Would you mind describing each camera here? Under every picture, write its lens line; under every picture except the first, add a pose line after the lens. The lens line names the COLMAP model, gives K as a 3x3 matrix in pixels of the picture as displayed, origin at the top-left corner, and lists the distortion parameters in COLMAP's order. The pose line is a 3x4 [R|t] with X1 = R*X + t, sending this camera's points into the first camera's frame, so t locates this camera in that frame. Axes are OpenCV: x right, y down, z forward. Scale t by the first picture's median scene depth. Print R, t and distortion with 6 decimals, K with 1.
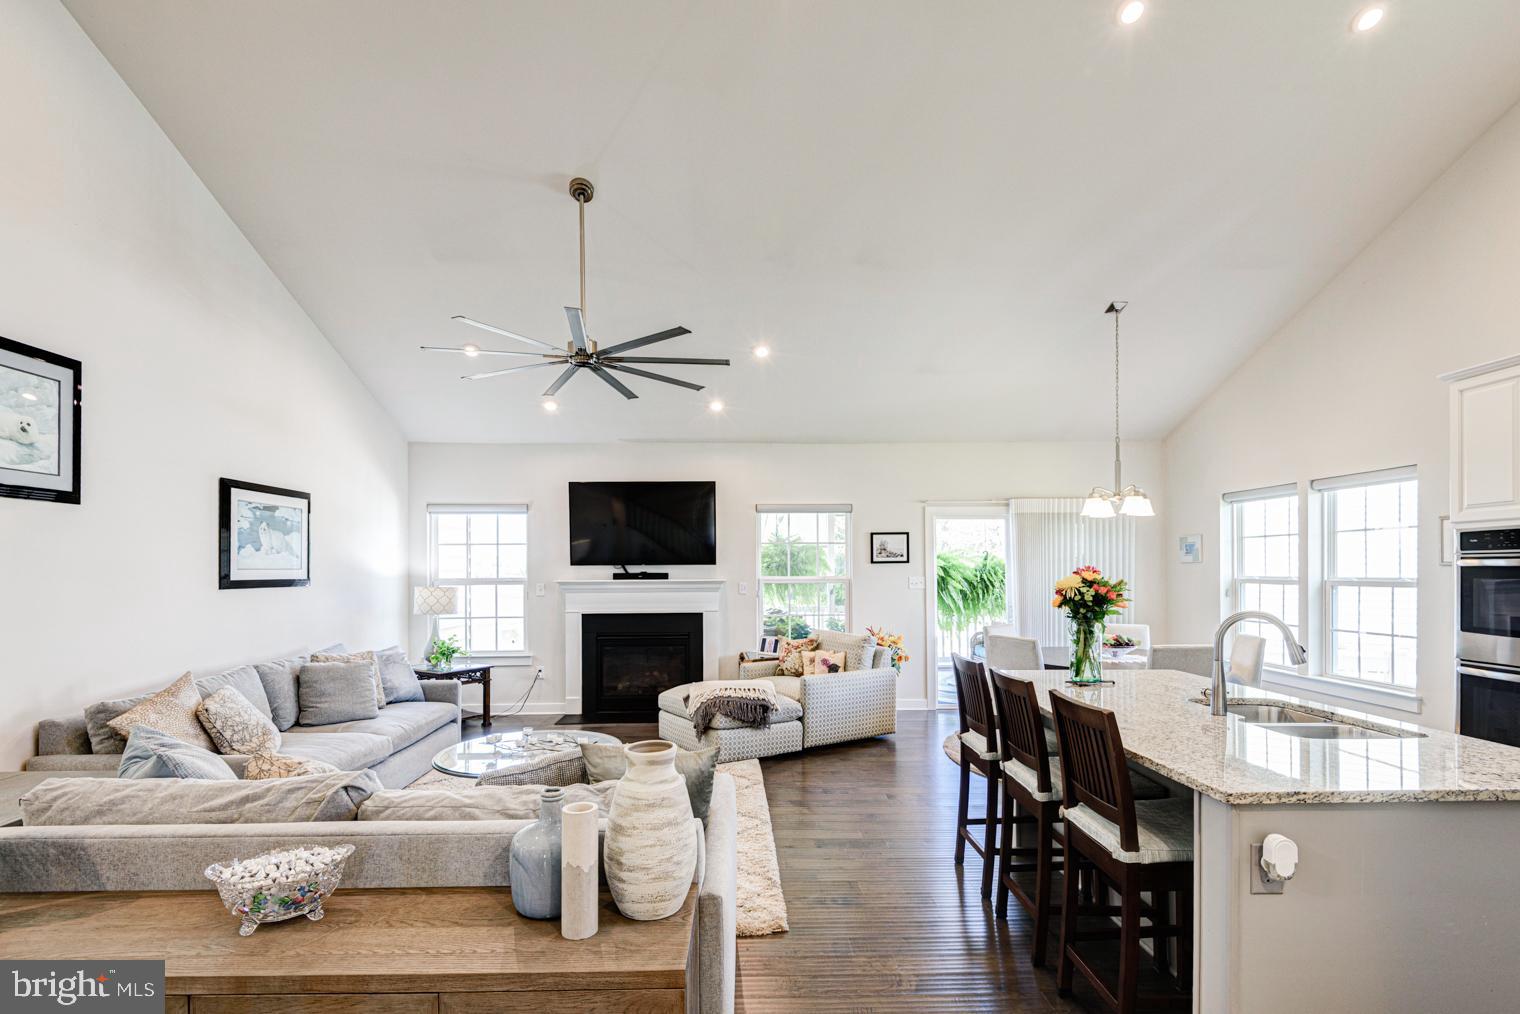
lens RADIAL K [[692.9, 0, 769.3], [0, 692.9, 571.1], [0, 0, 1]] dist [0.005128, -0.006001]
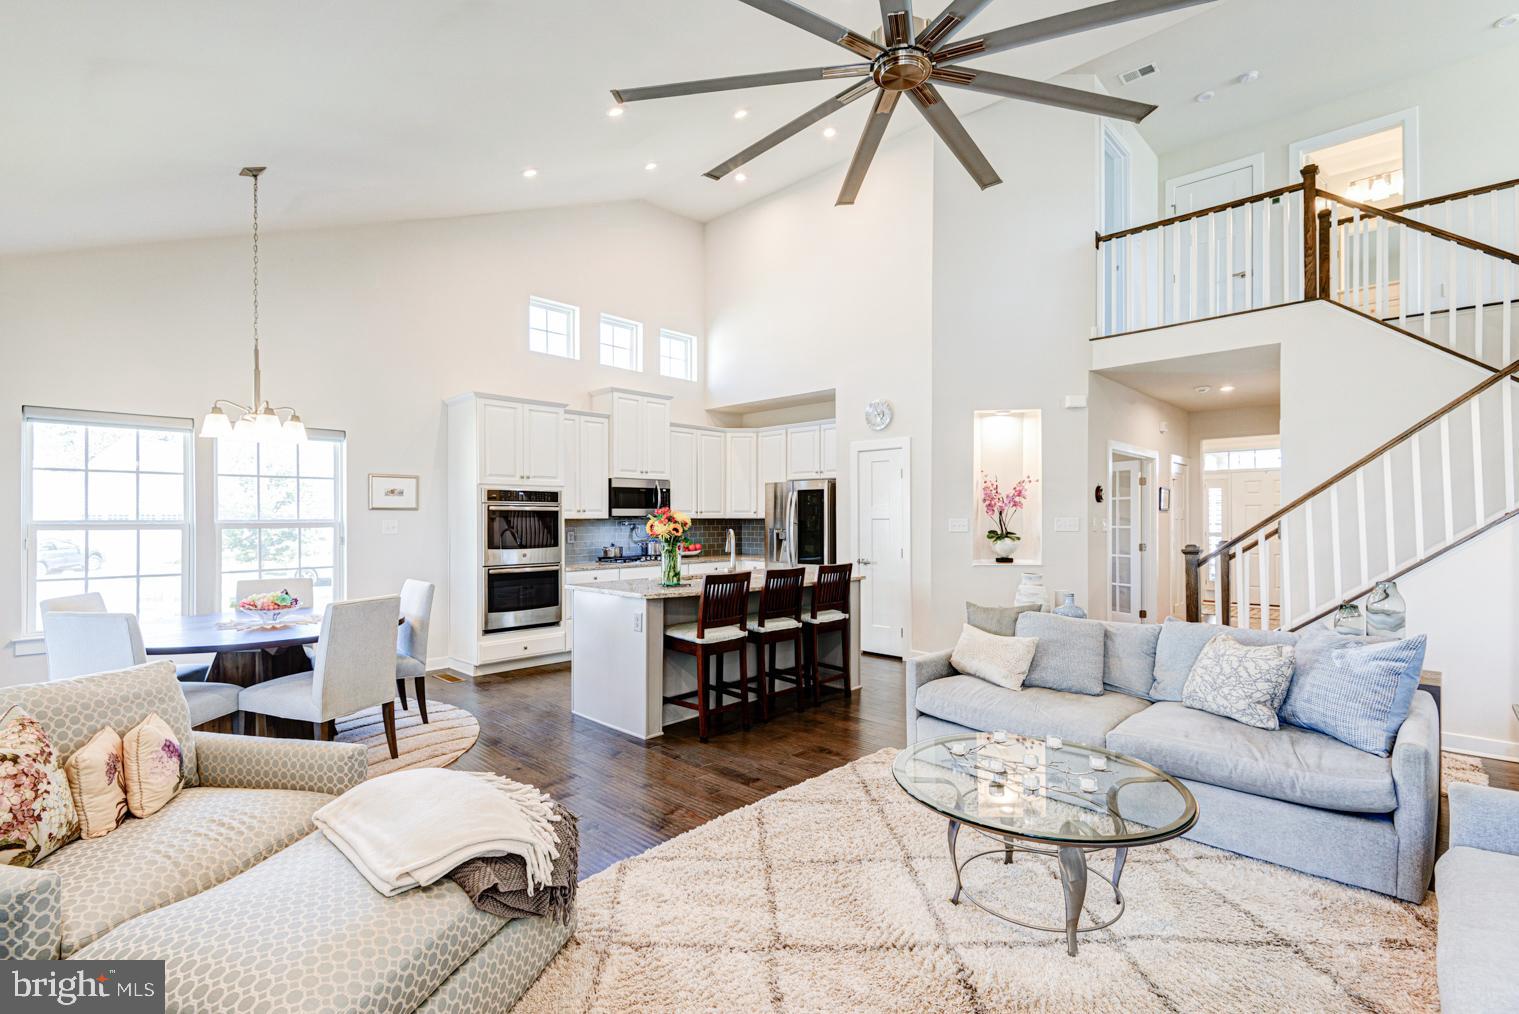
lens RADIAL K [[692.5, 0, 749.9], [0, 692.5, 523.8], [0, 0, 1]] dist [0.005128, -0.006001]
pose [[-0.674010, -0.003933, 0.738711, -0.666246], [0.002604, 0.999967, 0.007700, 0.014762], [-0.738717, 0.007113, -0.673978, 1.657459]]
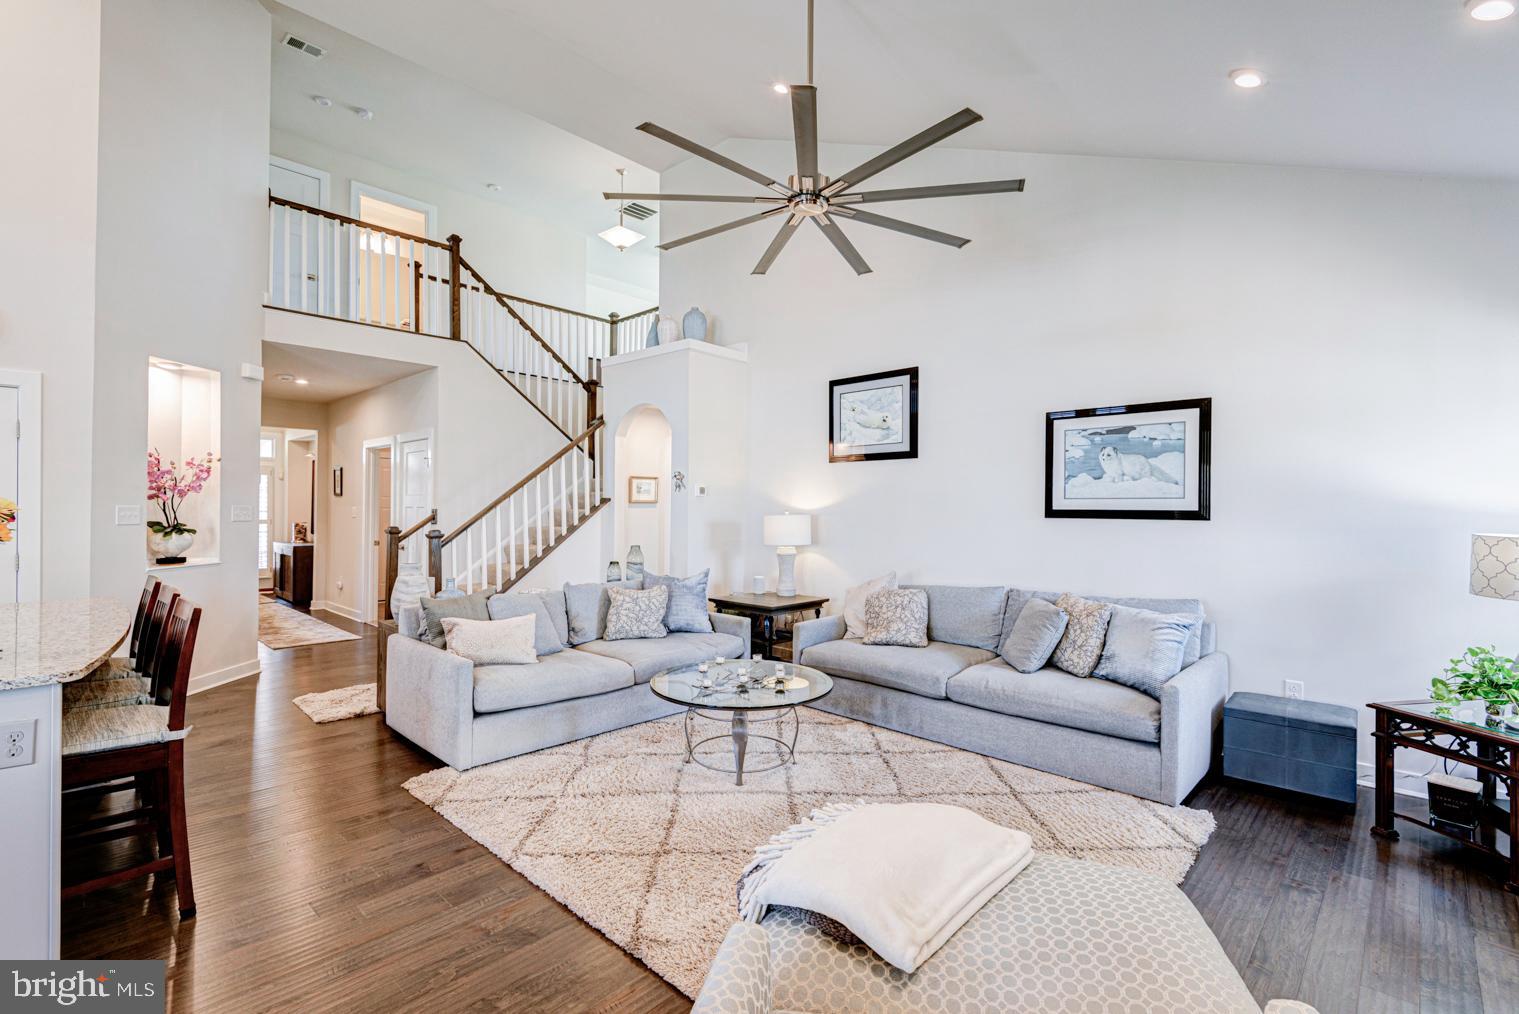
lens RADIAL K [[692.5, 0, 764.1], [0, 692.5, 508.2], [0, 0, 1]] dist [0.005128, -0.006001]
pose [[-0.722720, -0.003705, -0.691131, 0.297808], [-0.004974, 0.999988, -0.000159, 0.015973], [0.691124, 0.003323, -0.722729, 1.748908]]
